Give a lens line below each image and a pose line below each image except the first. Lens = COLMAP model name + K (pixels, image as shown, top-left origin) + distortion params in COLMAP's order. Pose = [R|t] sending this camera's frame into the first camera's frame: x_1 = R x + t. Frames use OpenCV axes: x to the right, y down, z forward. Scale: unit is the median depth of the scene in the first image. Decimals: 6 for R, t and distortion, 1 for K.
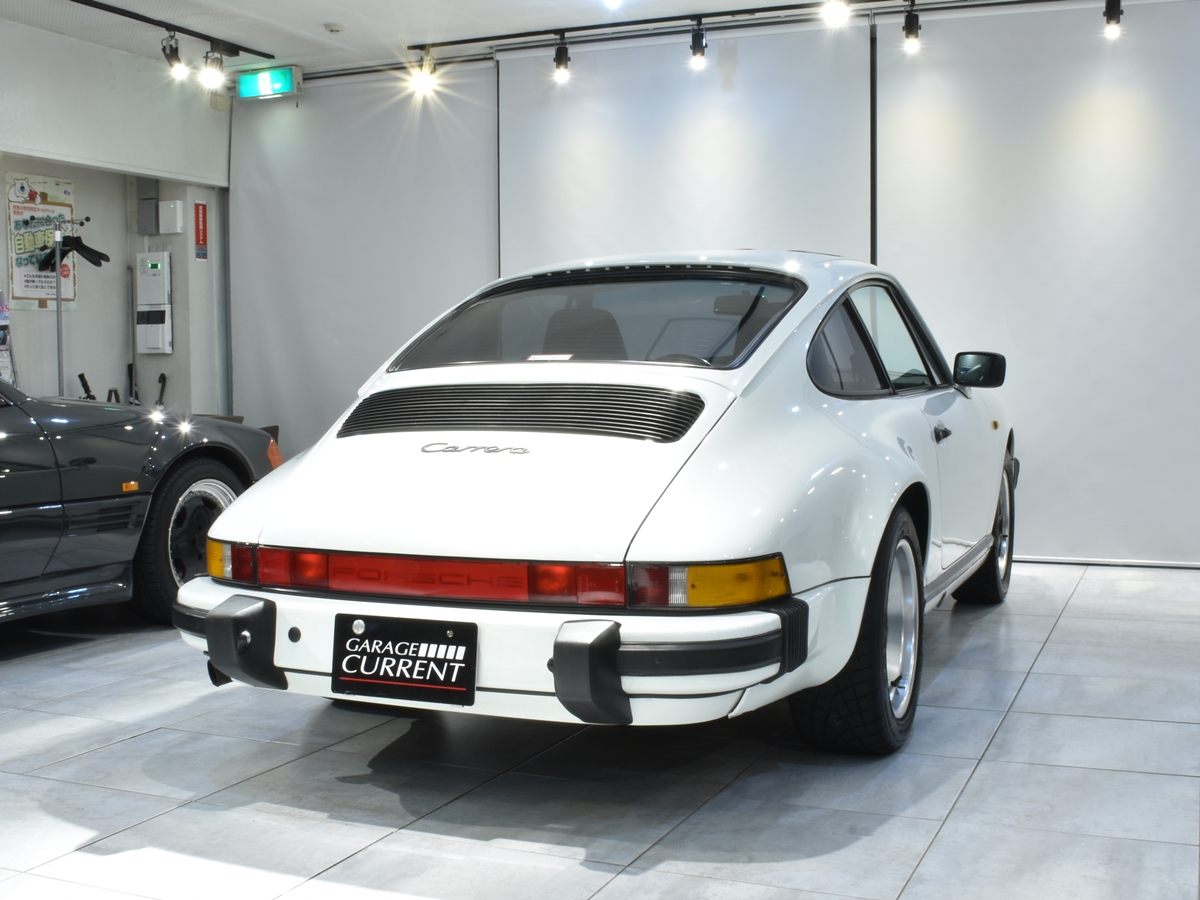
lens RADIAL K [[1502.4, 0, 600.0], [0, 1502.4, 450.0], [0, 0, 1]] dist [-0.150259, -0.006348]
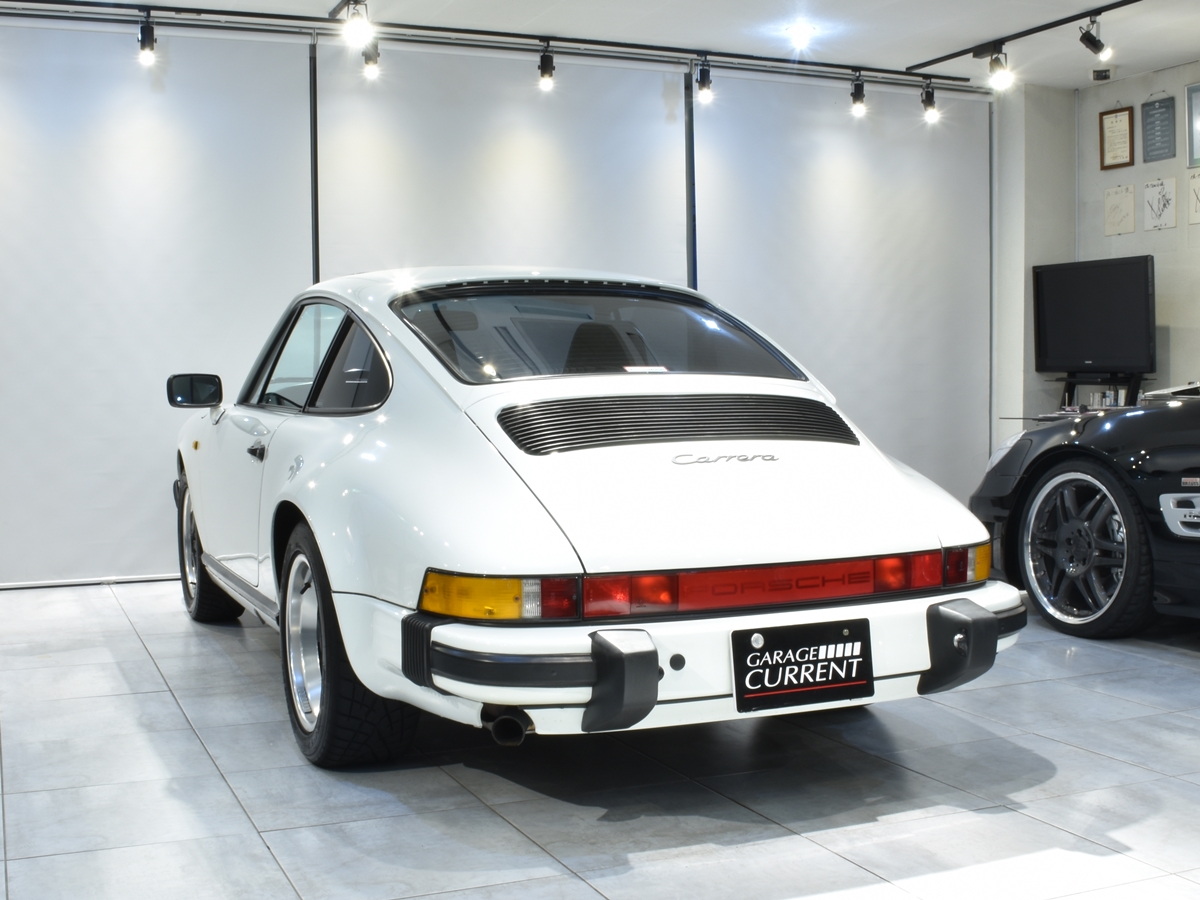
lens RADIAL K [[1502.4, 0, 600.0], [0, 1502.4, 450.0], [0, 0, 1]] dist [-0.150259, -0.006348]
pose [[0.671484, -0.031782, 0.740337, -0.962538], [0.044112, 0.999022, 0.002877, -0.014188], [-0.739705, 0.030726, 0.672230, 0.415700]]
